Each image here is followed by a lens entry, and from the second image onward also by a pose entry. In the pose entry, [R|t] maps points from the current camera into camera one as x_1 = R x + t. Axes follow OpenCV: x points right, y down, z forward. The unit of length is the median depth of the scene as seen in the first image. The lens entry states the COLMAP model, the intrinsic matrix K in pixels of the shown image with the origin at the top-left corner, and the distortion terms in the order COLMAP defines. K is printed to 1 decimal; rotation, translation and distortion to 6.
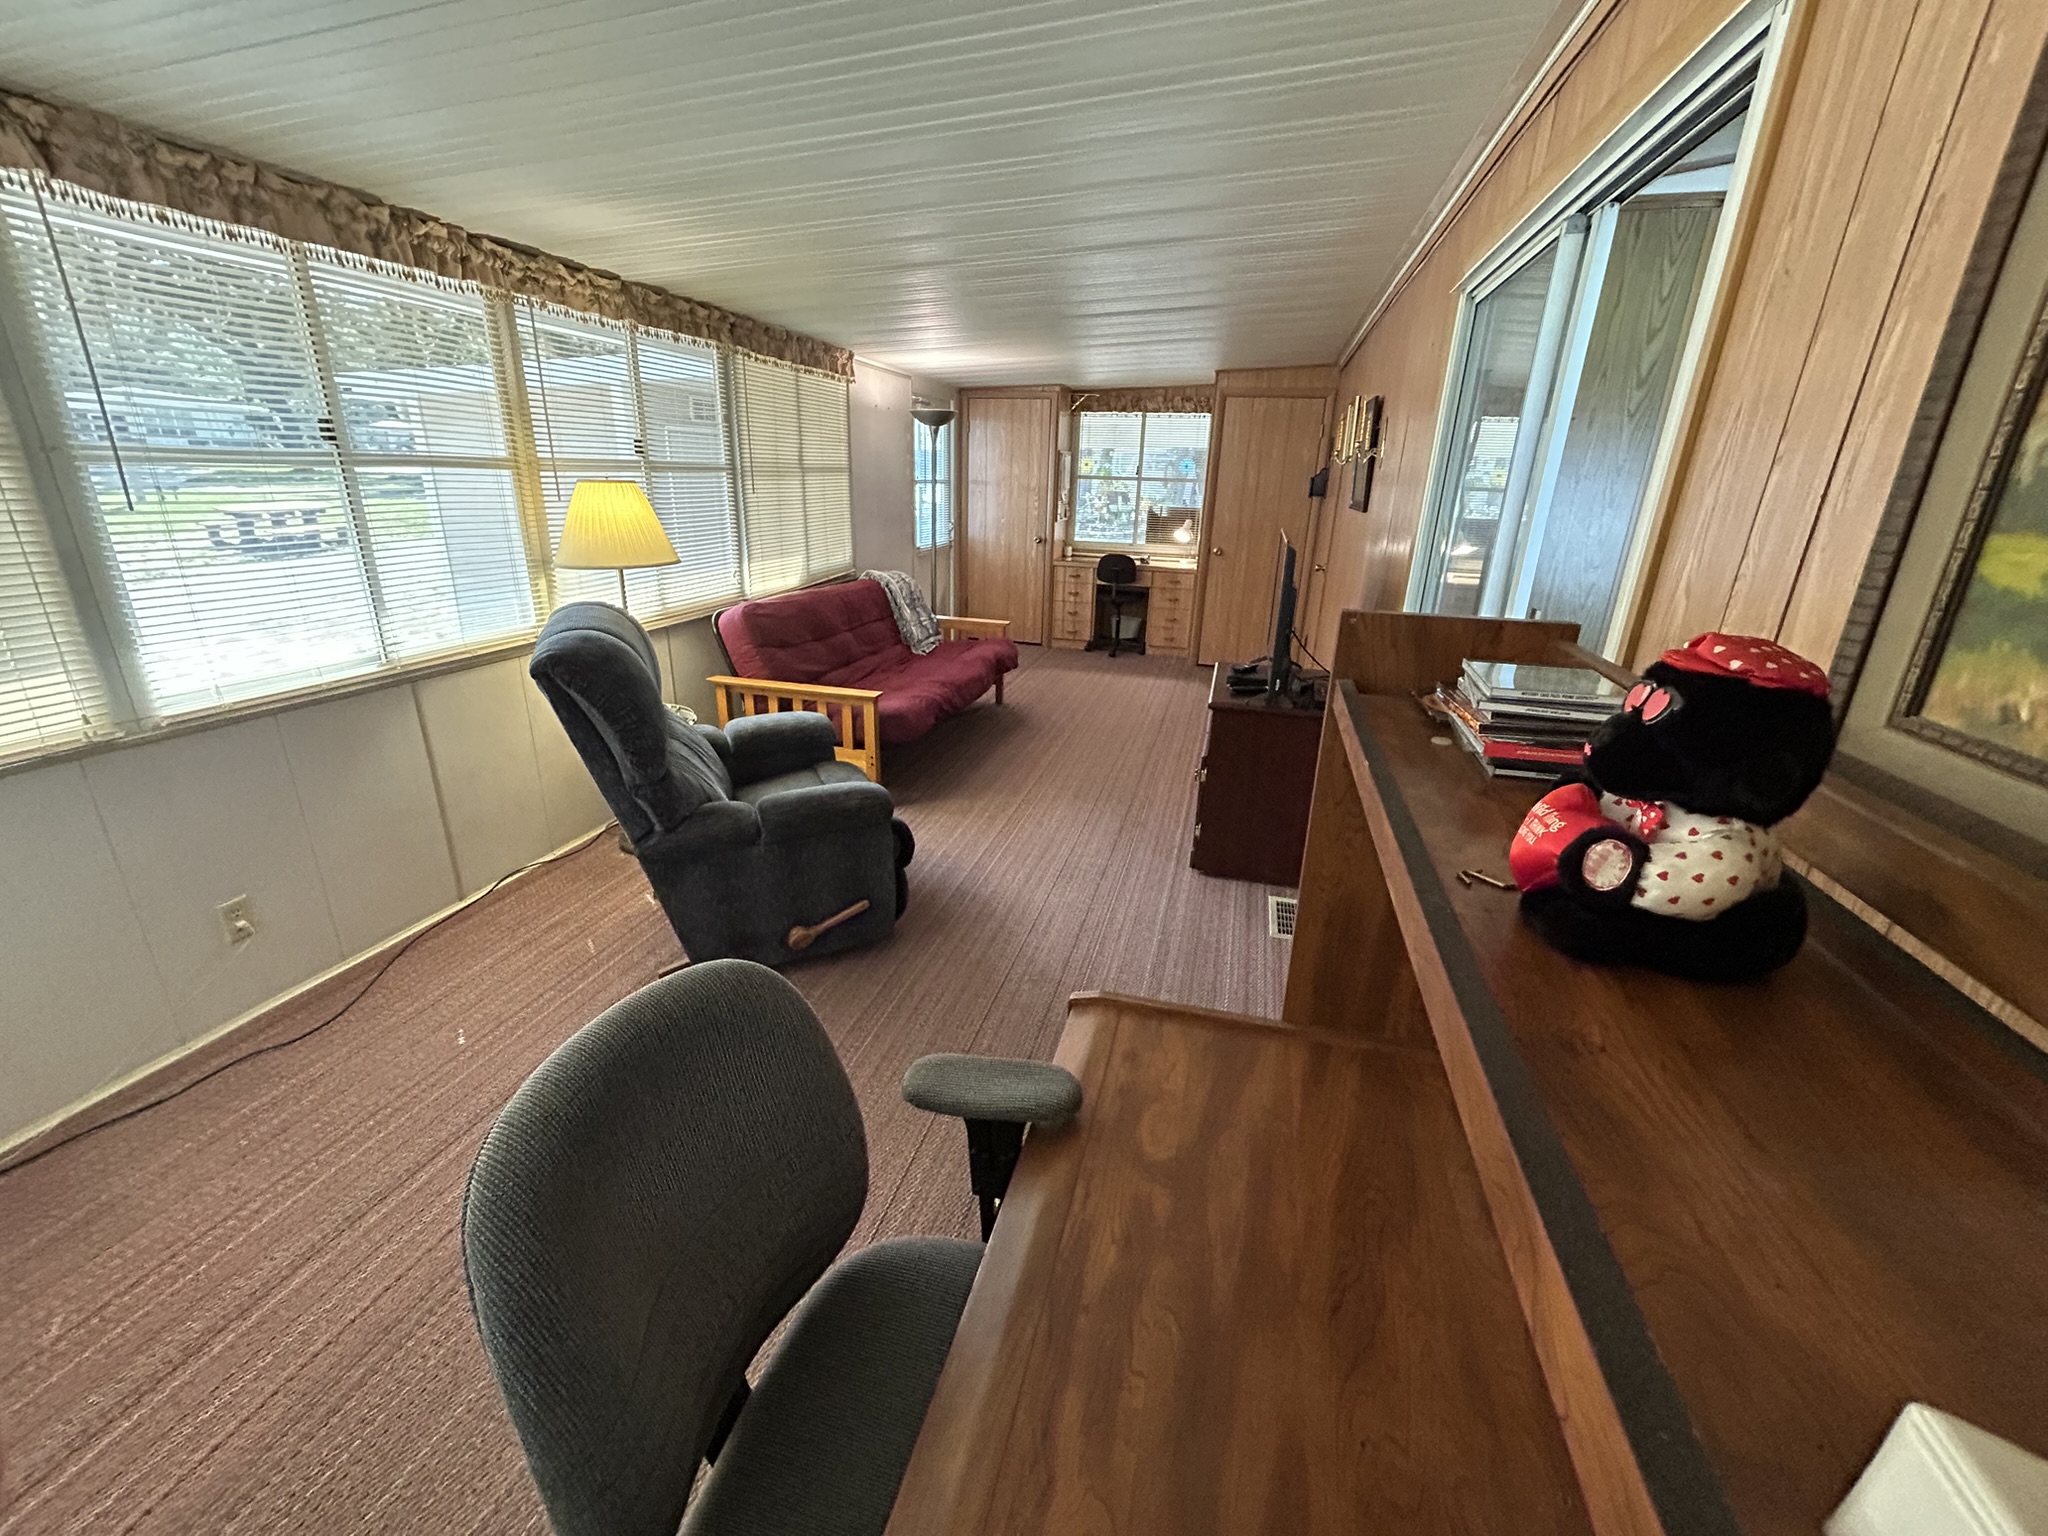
lens RADIAL K [[822.1, 0, 1025.5], [0, 822.1, 777.2], [0, 0, 1]] dist [-0.005300, 0.001464]
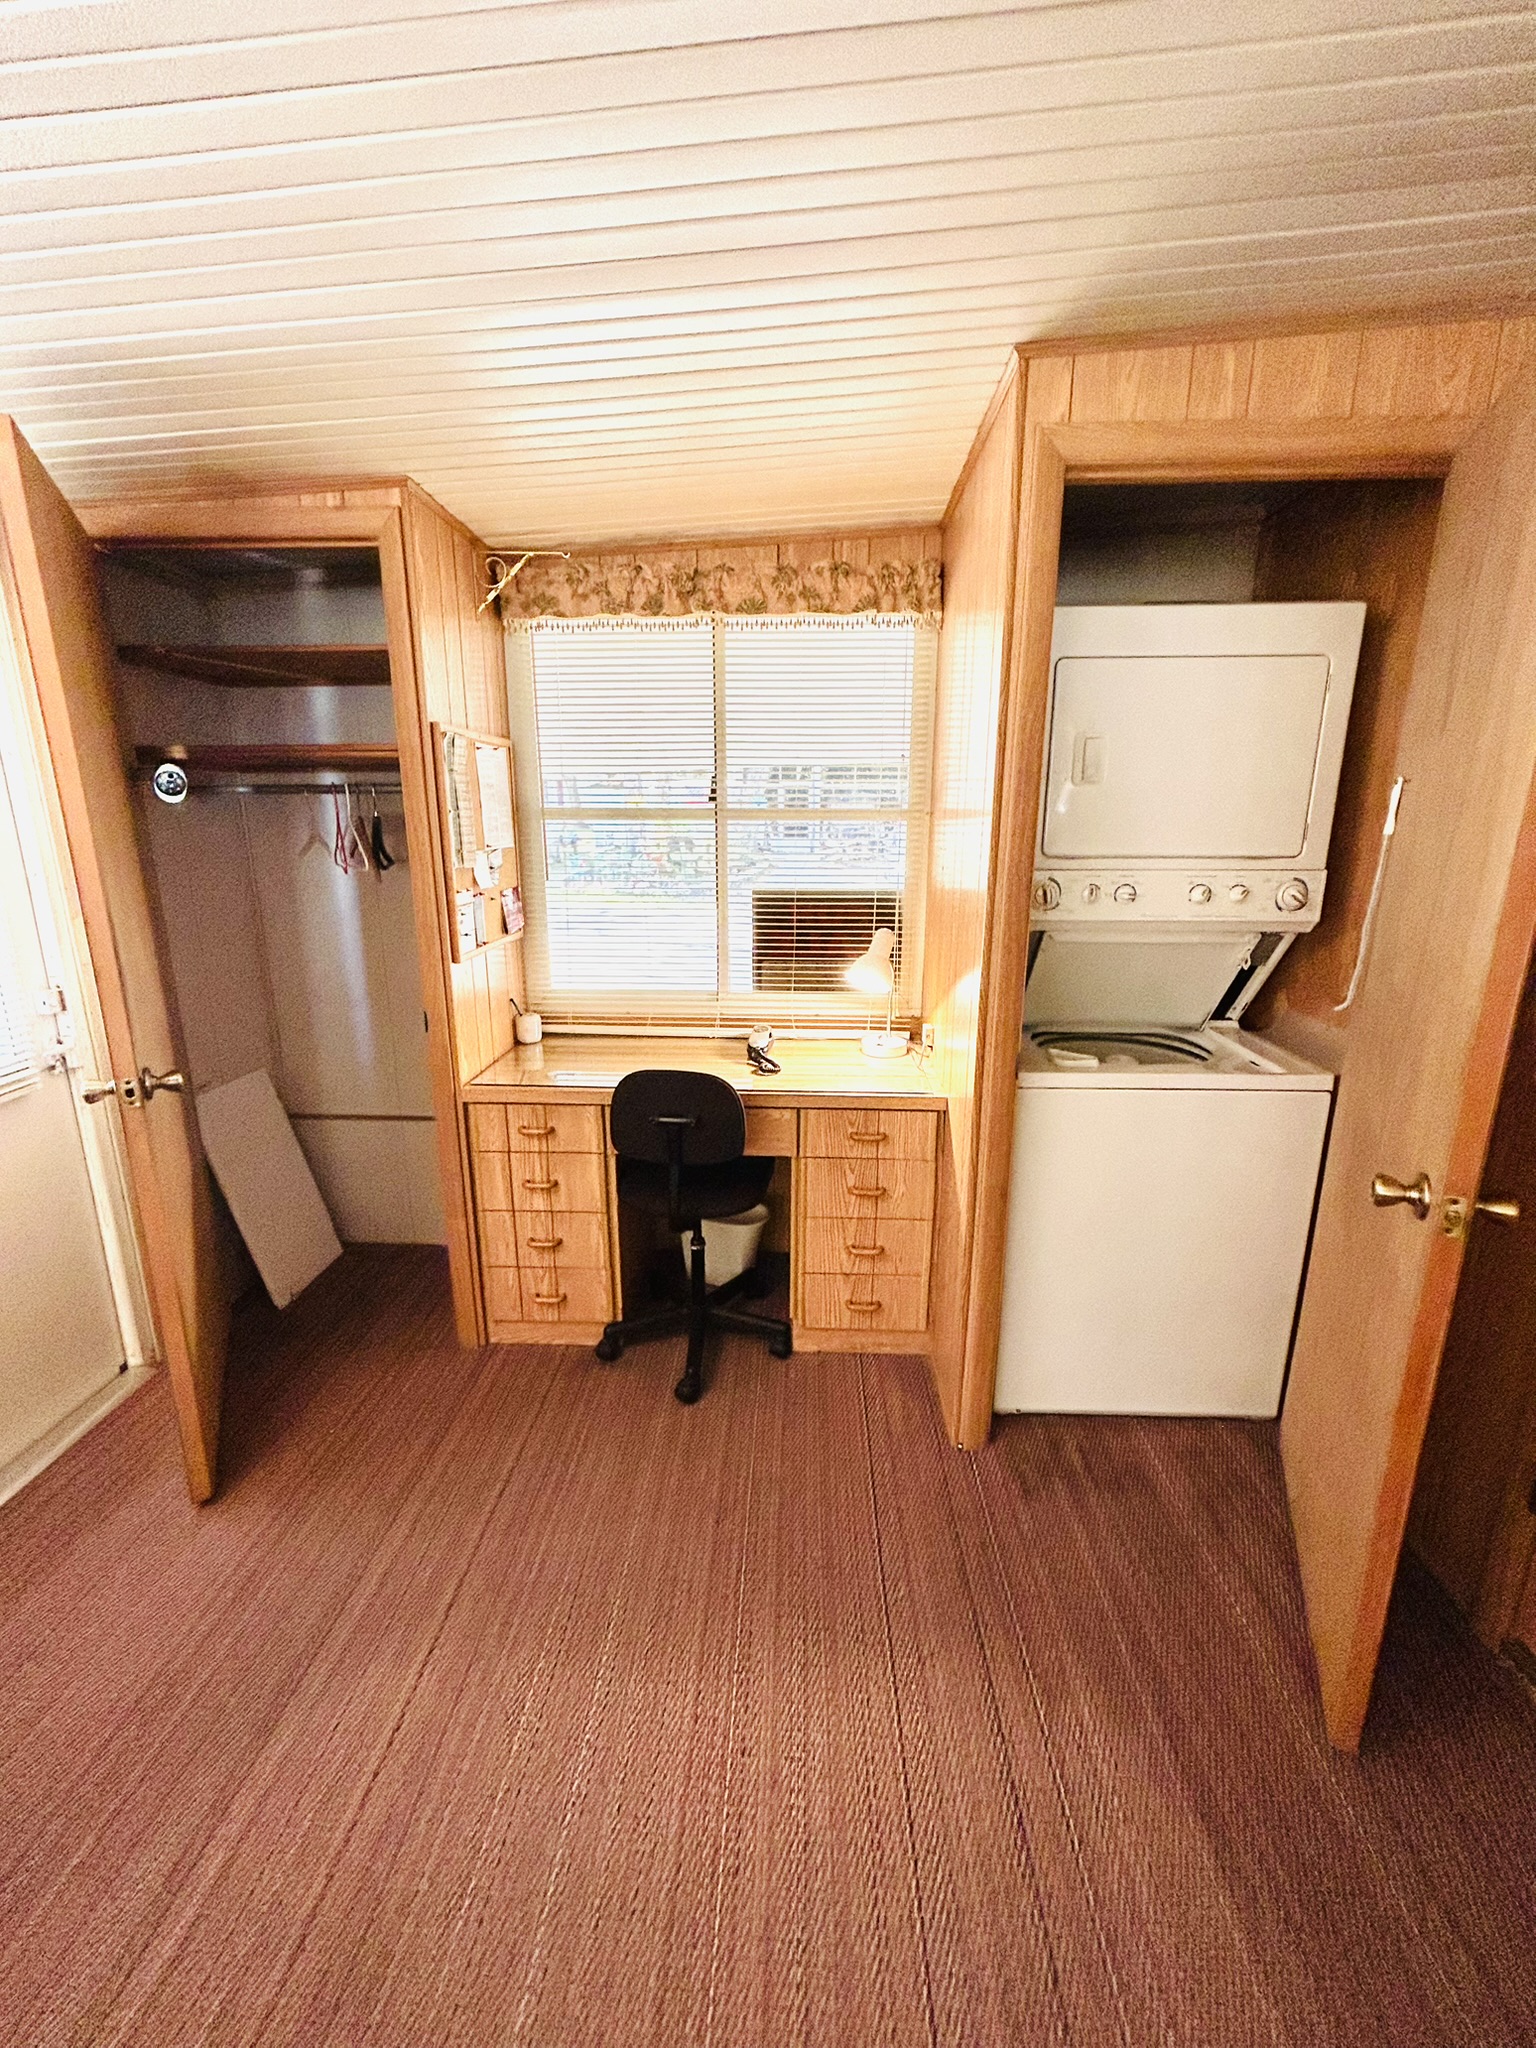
lens RADIAL K [[822.1, 0, 773.8], [0, 822.1, 1015.9], [0, 0, 1]] dist [-0.005300, 0.001464]
pose [[0.976887, -0.080569, 0.197993, 0.087533], [0.102494, 0.989377, -0.103096, -0.245818], [-0.187584, 0.121006, 0.974767, 0.683124]]
